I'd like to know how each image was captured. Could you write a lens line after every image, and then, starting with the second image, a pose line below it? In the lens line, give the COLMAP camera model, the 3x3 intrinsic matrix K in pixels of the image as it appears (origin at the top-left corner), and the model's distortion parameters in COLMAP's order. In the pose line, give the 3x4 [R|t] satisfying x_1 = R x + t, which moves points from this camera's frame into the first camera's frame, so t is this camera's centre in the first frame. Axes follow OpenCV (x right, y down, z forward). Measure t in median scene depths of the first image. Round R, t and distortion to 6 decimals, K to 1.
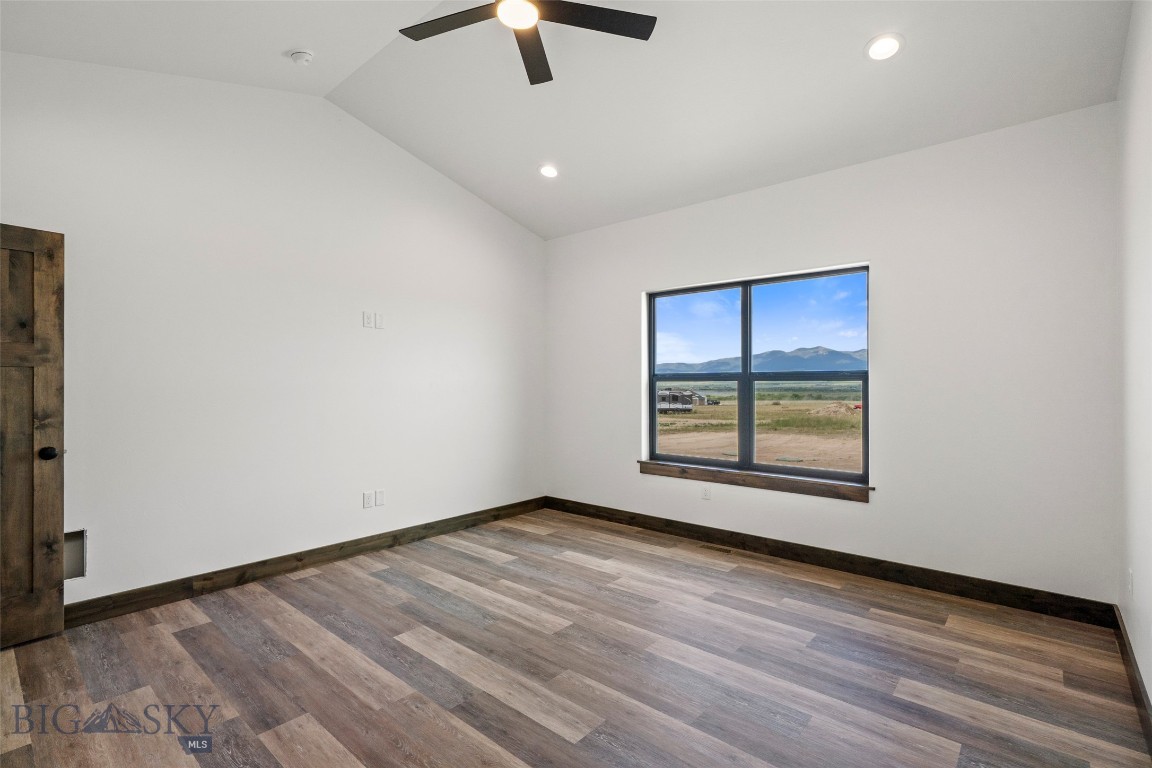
lens RADIAL K [[534.4, 0, 576.0], [0, 534.4, 384.0], [0, 0, 1]] dist [0.001079, 0.000269]
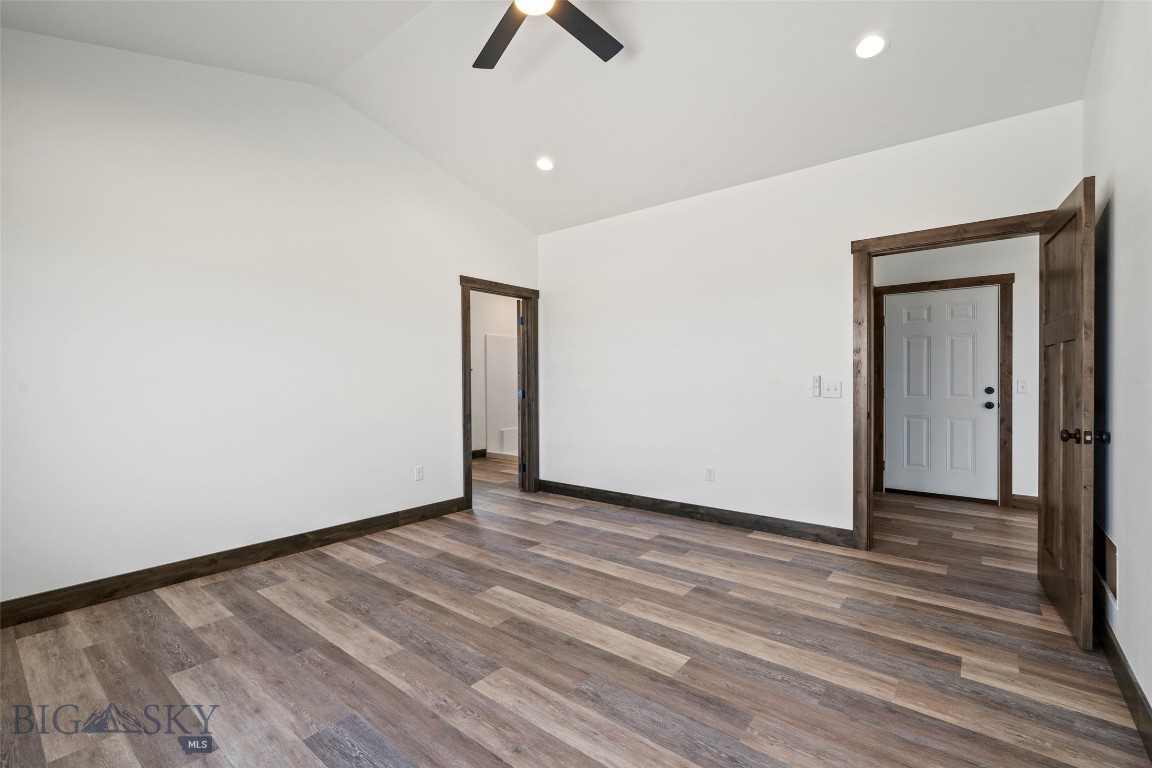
lens RADIAL K [[510.0, 0, 573.1], [0, 510.0, 385.3], [0, 0, 1]] dist [0.000566, 0.000491]
pose [[-0.999451, 0.008284, -0.032071, -0.120712], [0.007857, 0.999879, 0.013415, 0.026895], [0.032178, 0.013156, -0.999396, 1.626189]]
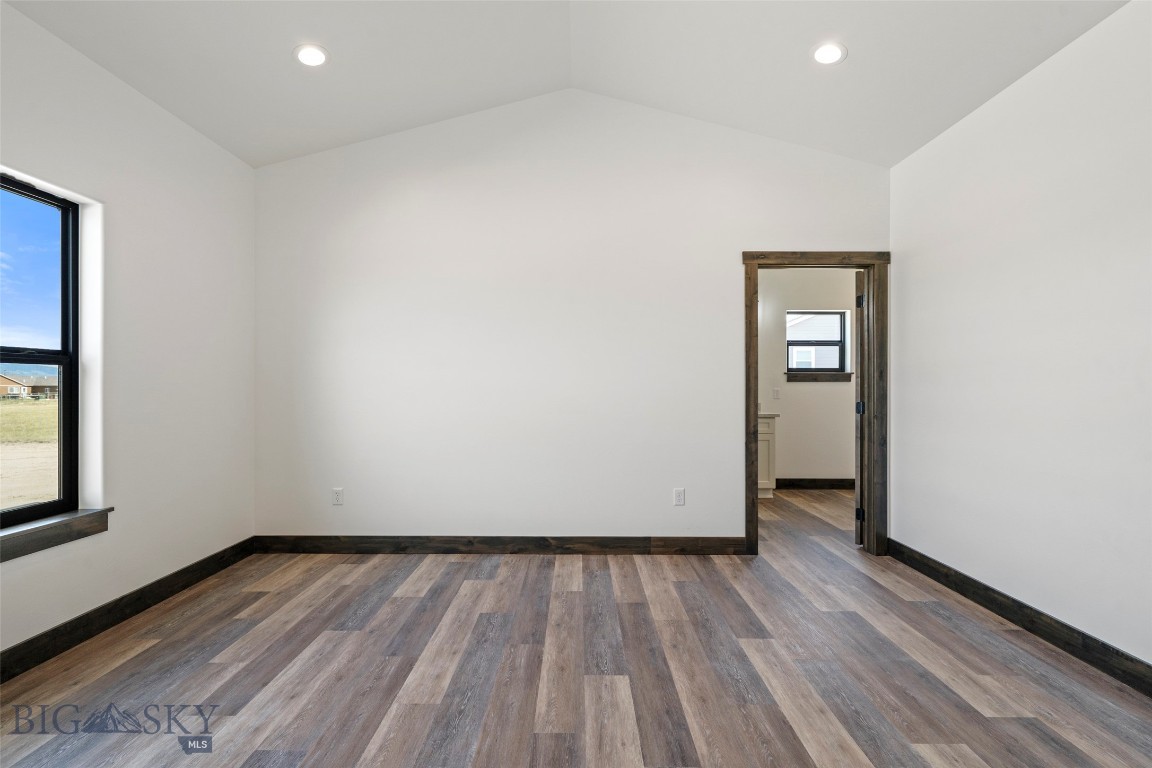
lens RADIAL K [[510.0, 0, 573.1], [0, 510.0, 385.3], [0, 0, 1]] dist [0.000566, 0.000491]
pose [[-0.650116, 0.002715, 0.759830, -0.488648], [0.001467, 0.999996, -0.002318, 0.028863], [-0.759834, -0.000392, -0.650117, 1.151586]]
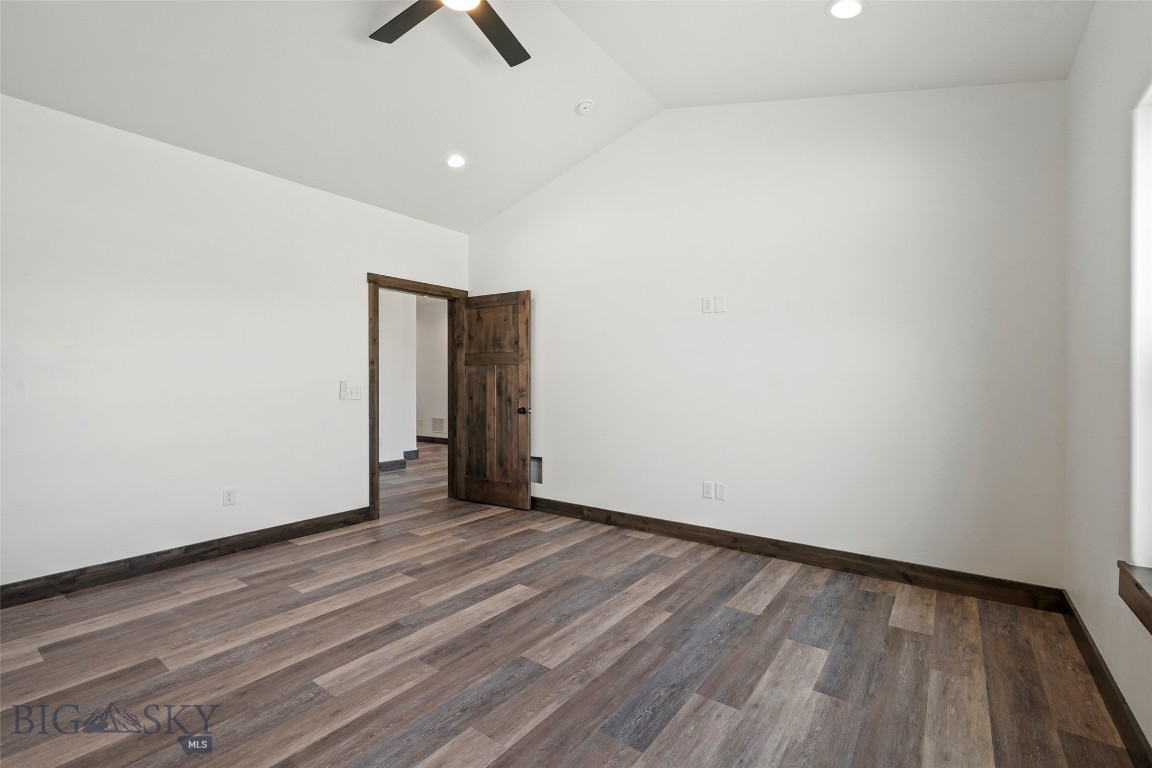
lens RADIAL K [[510.0, 0, 573.1], [0, 510.0, 385.3], [0, 0, 1]] dist [0.000566, 0.000491]
pose [[0.076359, 0.007486, -0.997052, 0.708369], [0.001352, 0.999970, 0.007612, 0.025396], [0.997079, -0.001929, 0.076347, 0.935347]]
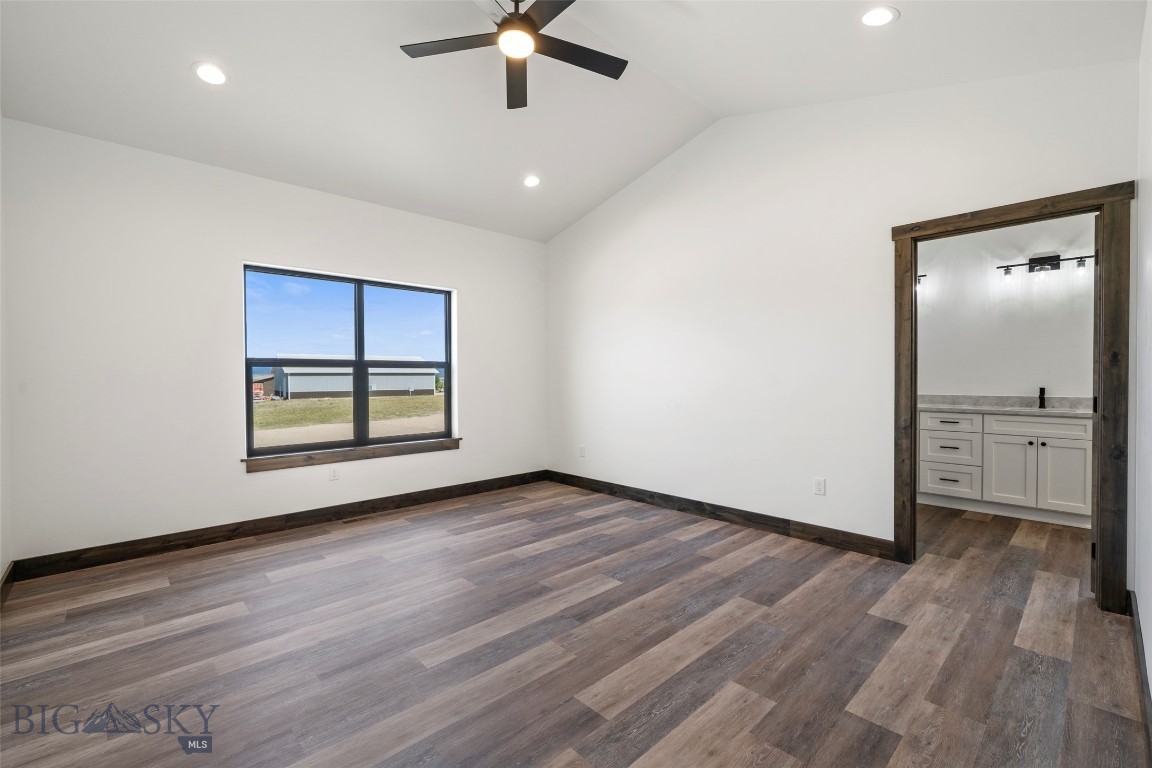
lens RADIAL K [[492.0, 0, 571.0], [0, 492.0, 382.7], [0, 0, 1]] dist [-0.000470, 0.000155]
pose [[0.106672, -0.010100, 0.994243, -0.961986], [0.007072, 0.999931, 0.009399, 0.028414], [-0.994269, 0.006029, 0.106736, 0.632993]]
